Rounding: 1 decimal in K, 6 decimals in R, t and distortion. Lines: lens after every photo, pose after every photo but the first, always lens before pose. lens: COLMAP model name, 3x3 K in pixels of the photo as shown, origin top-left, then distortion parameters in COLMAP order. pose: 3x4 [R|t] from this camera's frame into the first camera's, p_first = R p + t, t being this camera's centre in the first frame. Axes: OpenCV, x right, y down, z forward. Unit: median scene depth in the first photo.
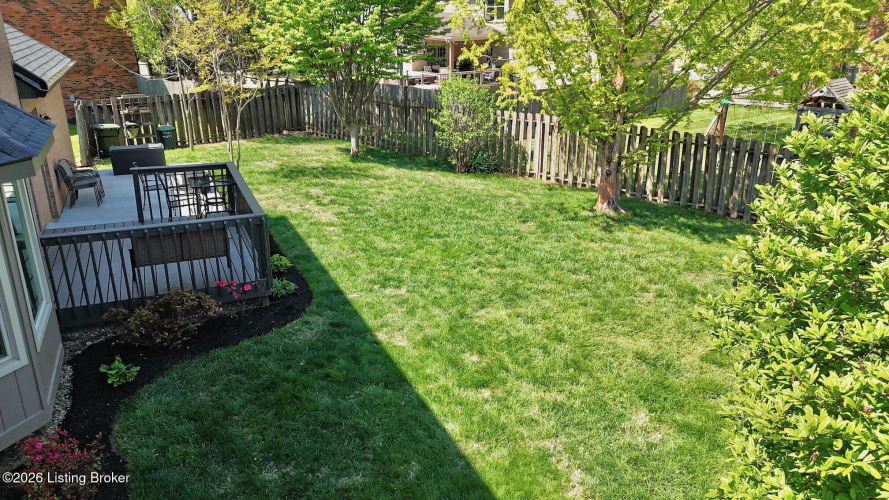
lens RADIAL K [[655.3, 0, 444.5], [0, 655.3, 250.0], [0, 0, 1]] dist [0.080608, -0.079999]
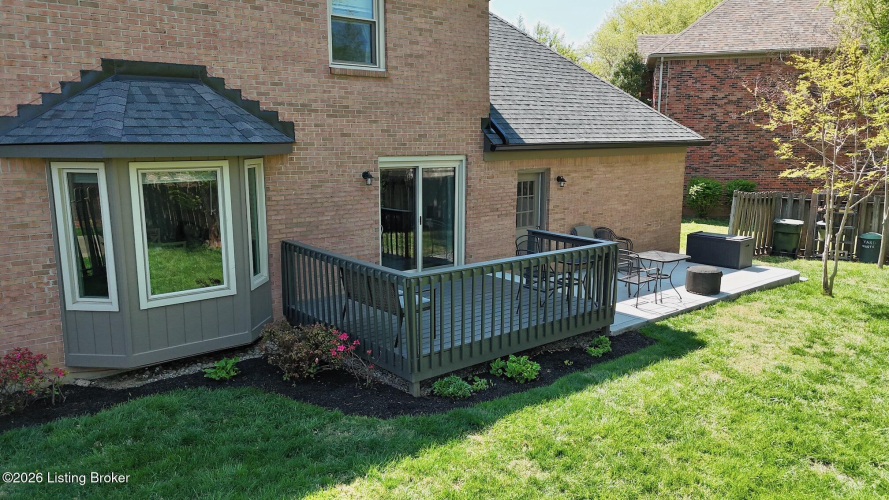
lens RADIAL K [[655.3, 0, 444.5], [0, 655.3, 250.0], [0, 0, 1]] dist [0.080608, -0.079999]
pose [[0.287278, 0.170944, -0.942470, 0.327572], [-0.333068, 0.940372, 0.069040, -0.104891], [0.898074, 0.294073, 0.327084, 0.549939]]
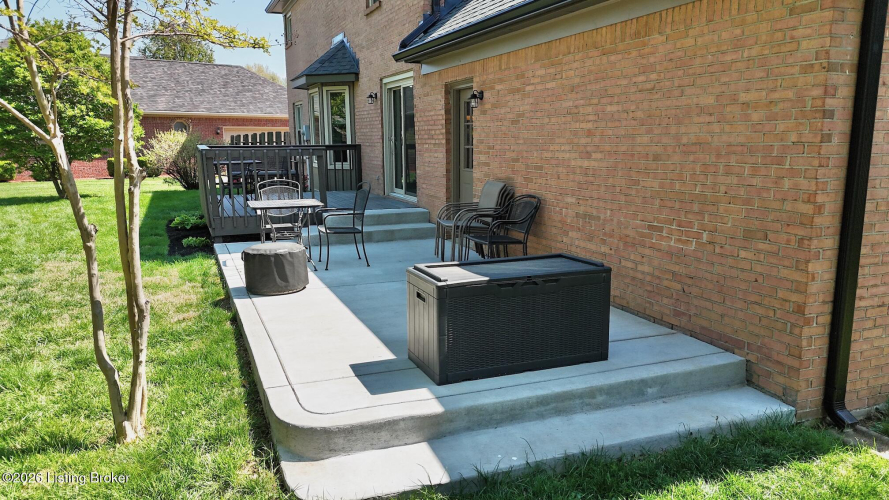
lens RADIAL K [[655.3, 0, 444.5], [0, 655.3, 250.0], [0, 0, 1]] dist [0.080608, -0.079999]
pose [[-0.999416, -0.003199, 0.034010, -0.583953], [0.014141, 0.867553, 0.497144, -0.377584], [-0.031096, 0.497335, -0.867001, 1.614981]]
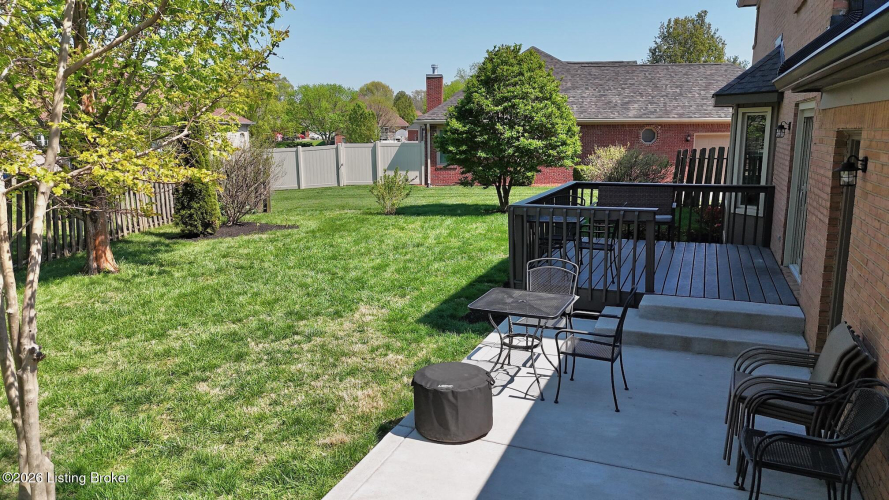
lens RADIAL K [[655.3, 0, 444.5], [0, 655.3, 250.0], [0, 0, 1]] dist [0.080608, -0.079999]
pose [[-0.704220, -0.130373, 0.697909, -0.691143], [0.245231, 0.877831, 0.411431, -0.355453], [-0.666285, 0.460887, -0.586214, 1.381904]]
